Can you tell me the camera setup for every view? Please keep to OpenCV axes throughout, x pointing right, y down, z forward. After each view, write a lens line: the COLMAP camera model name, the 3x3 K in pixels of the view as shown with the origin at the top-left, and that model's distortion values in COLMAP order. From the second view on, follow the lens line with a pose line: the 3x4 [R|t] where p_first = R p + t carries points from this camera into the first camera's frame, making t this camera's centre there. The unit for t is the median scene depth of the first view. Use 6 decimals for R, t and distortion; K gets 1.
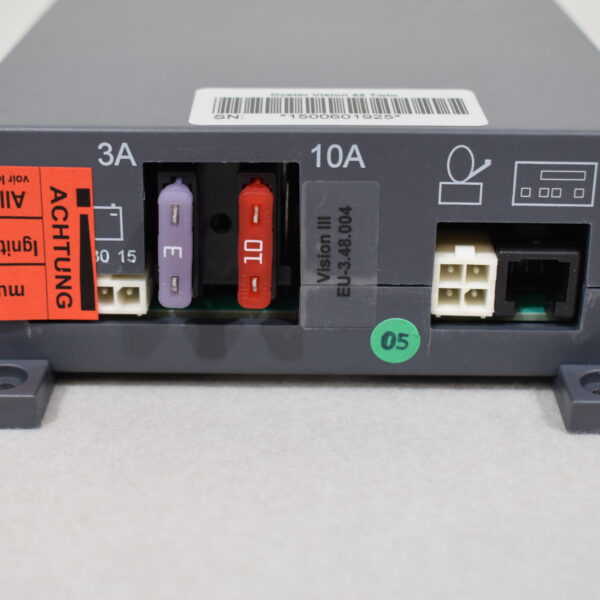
lens RADIAL K [[1330.5, 0, 301.3], [0, 1330.5, 298.7], [0, 0, 1]] dist [0.067597, 0.000000]
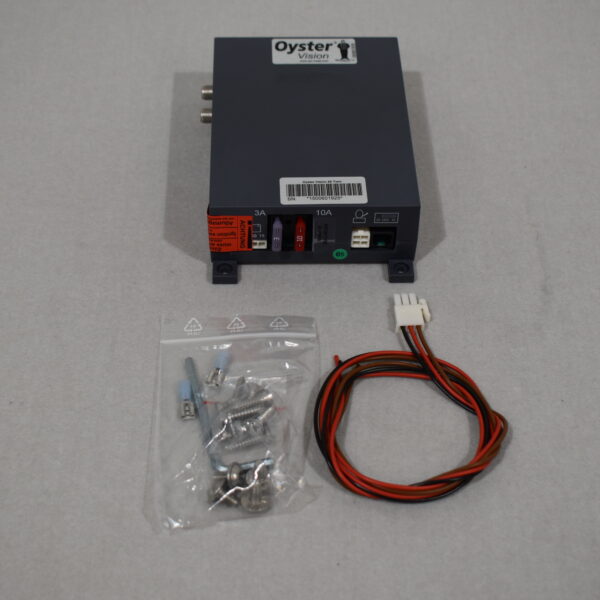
lens RADIAL K [[1253.5, 0, 301.6], [0, 1253.5, 300.9], [0, 0, 1]] dist [-0.009733, 0.000000]
pose [[0.999387, -0.016089, 0.031093, -0.131002], [0.002371, 0.917203, 0.398412, -1.152797], [-0.034929, -0.398094, 0.916679, -2.002554]]
